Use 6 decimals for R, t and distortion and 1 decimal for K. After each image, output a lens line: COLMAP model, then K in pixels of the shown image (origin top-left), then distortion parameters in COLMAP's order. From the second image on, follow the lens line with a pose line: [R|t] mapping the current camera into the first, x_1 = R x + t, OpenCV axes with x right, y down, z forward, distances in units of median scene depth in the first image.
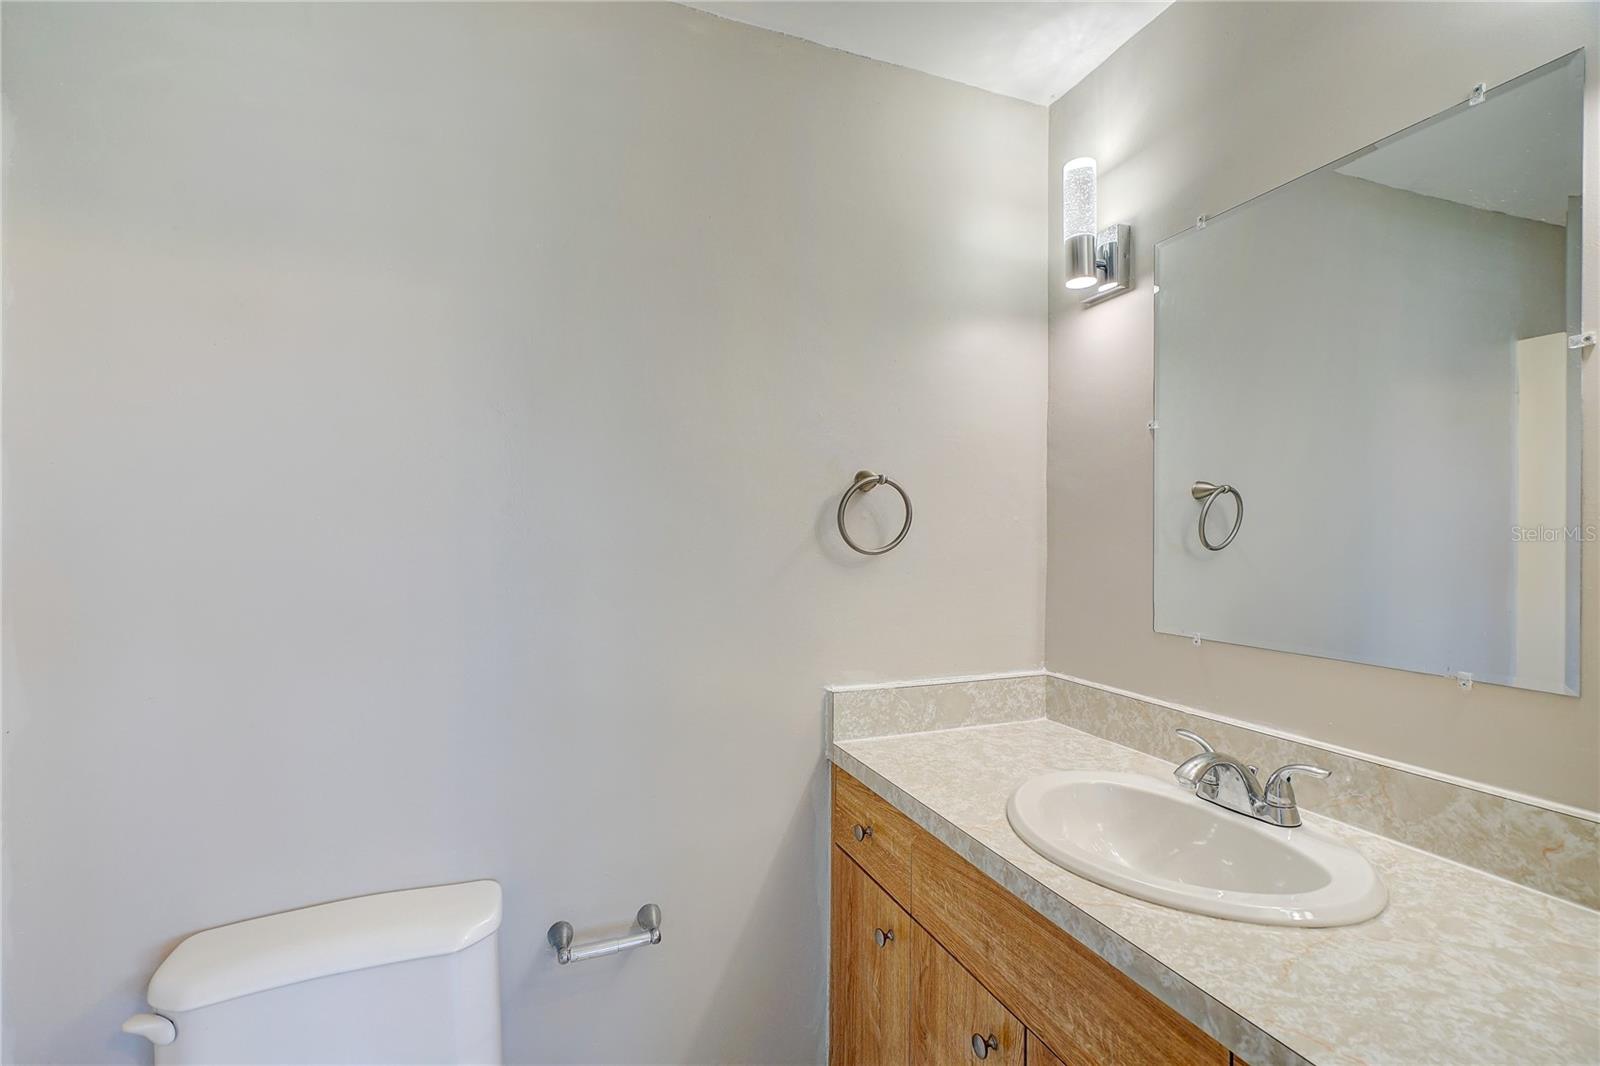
lens RADIAL K [[722.4, 0, 800.5], [0, 722.4, 536.7], [0, 0, 1]] dist [-0.002490, 0.000723]
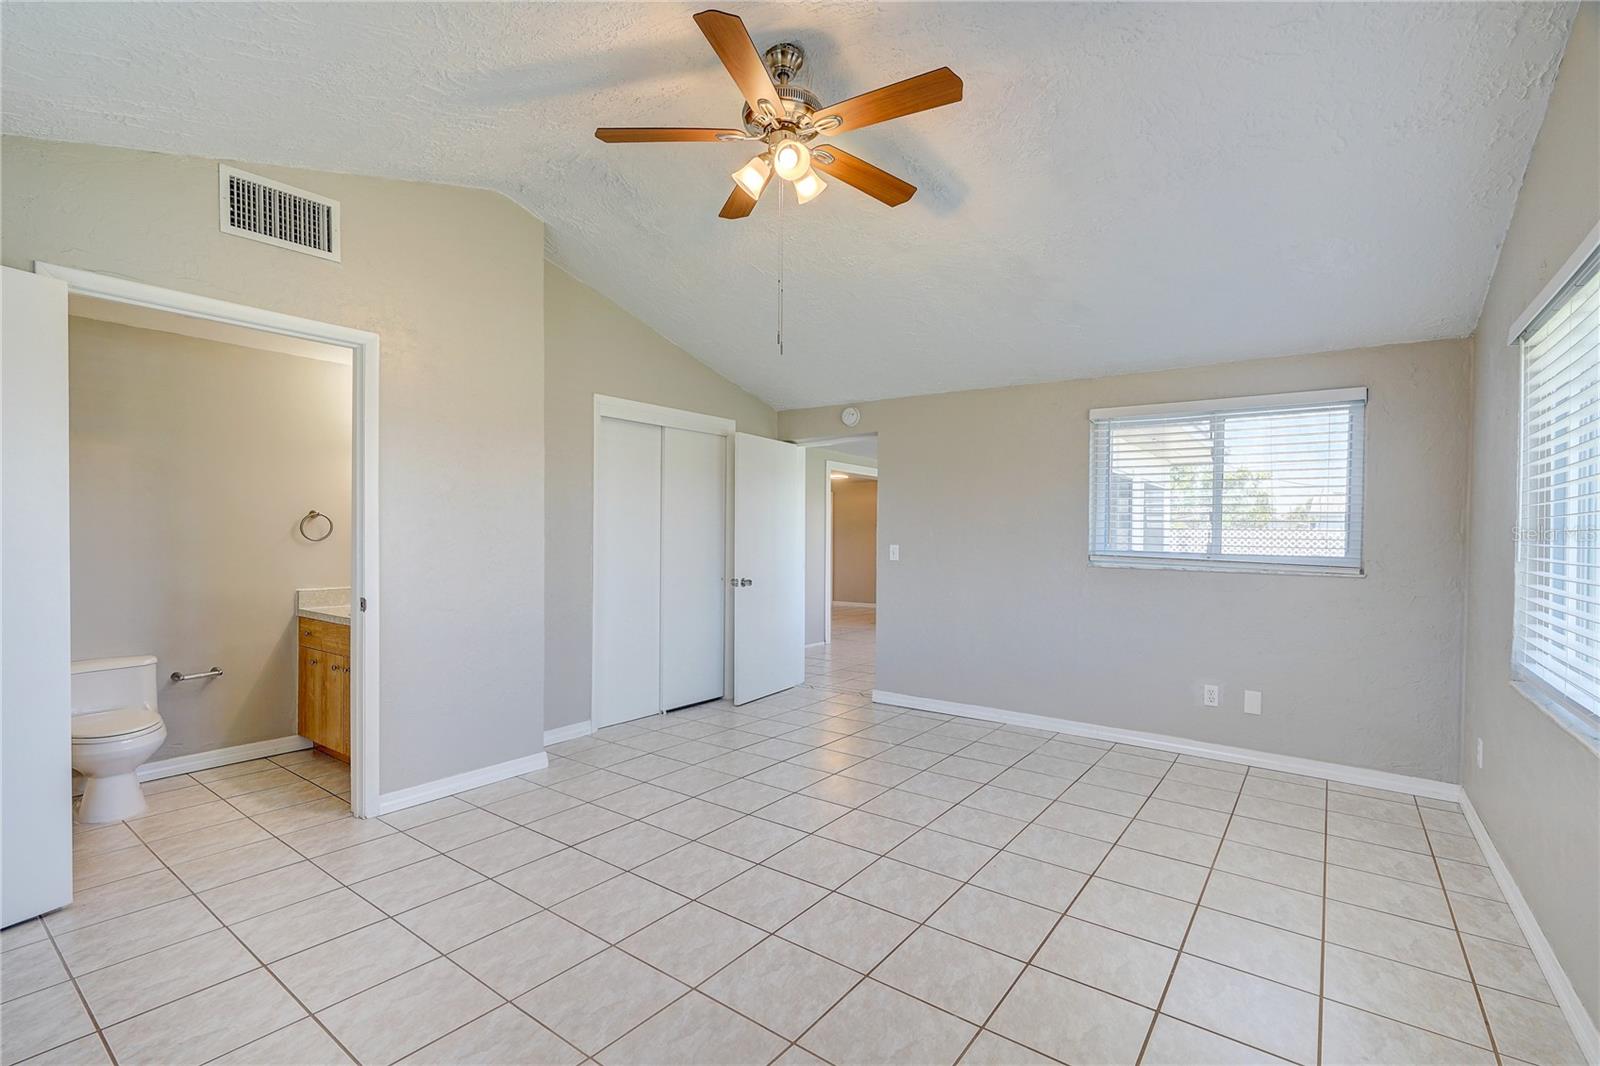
lens RADIAL K [[722.4, 0, 805.2], [0, 722.4, 539.0], [0, 0, 1]] dist [-0.002490, 0.000723]
pose [[0.846488, -0.000392, 0.532408, 0.216143], [-0.005582, 0.999938, 0.009611, -0.019708], [-0.532378, -0.011107, 0.846434, -2.378497]]
